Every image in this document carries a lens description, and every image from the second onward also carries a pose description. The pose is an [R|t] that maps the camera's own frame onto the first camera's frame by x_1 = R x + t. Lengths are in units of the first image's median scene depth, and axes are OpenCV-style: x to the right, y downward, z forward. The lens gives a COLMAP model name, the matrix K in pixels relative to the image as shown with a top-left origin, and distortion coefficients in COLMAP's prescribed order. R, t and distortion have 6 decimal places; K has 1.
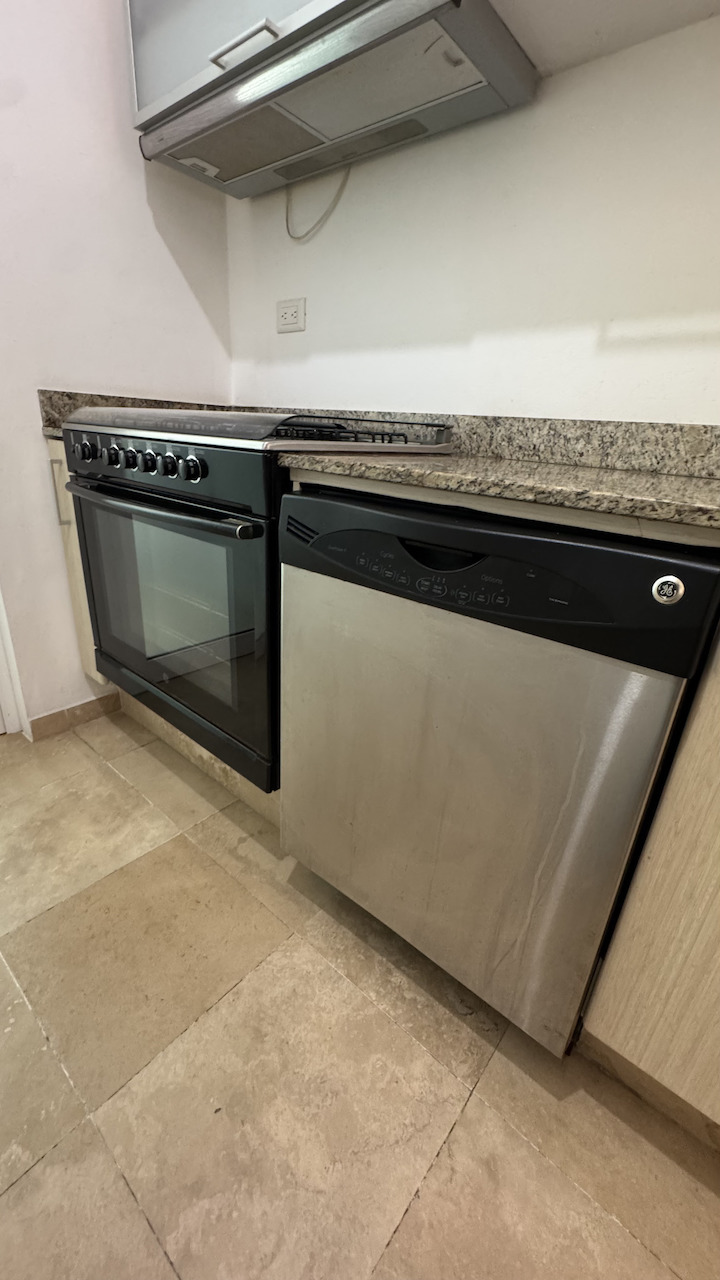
lens RADIAL K [[514.8, 0, 355.6], [0, 514.8, 644.2], [0, 0, 1]] dist [-0.002002, 0.000064]
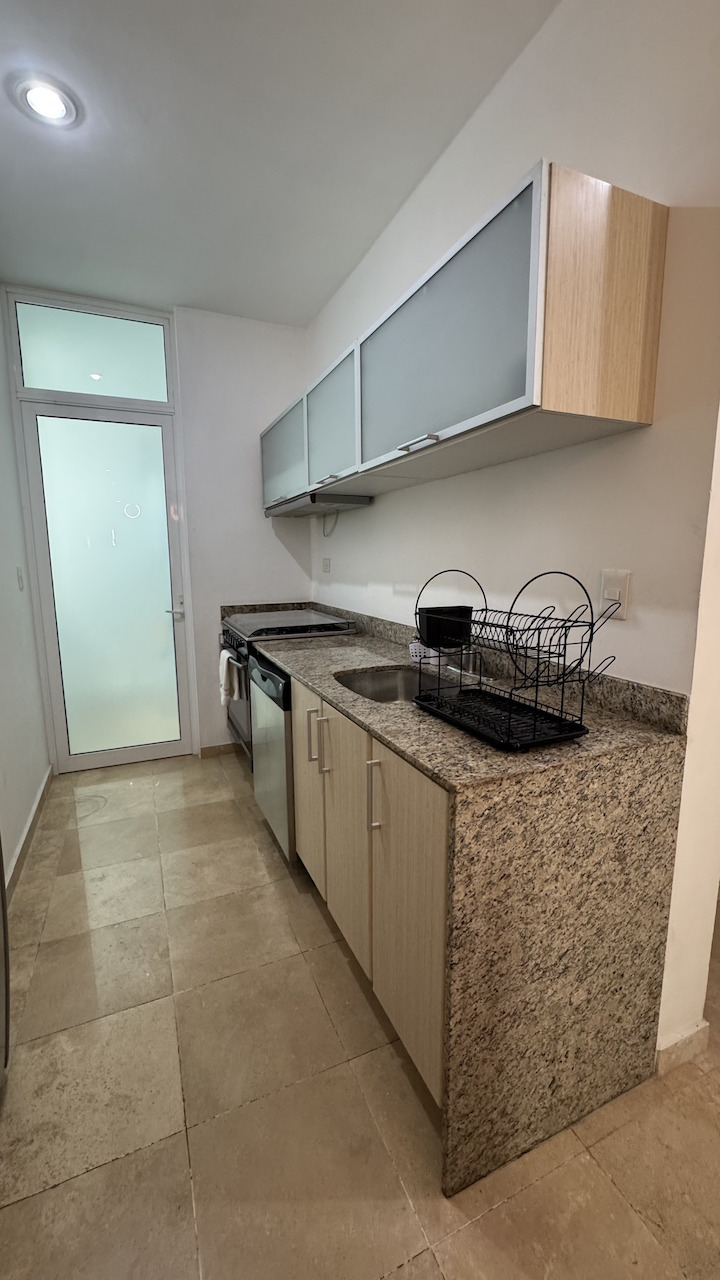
lens RADIAL K [[514.8, 0, 362.8], [0, 514.8, 640.2], [0, 0, 1]] dist [-0.002002, 0.000064]
pose [[0.902485, 0.004927, -0.430694, 1.024426], [-0.109036, 0.969978, -0.217381, 0.119951], [0.416693, 0.243144, 0.875927, -0.805389]]
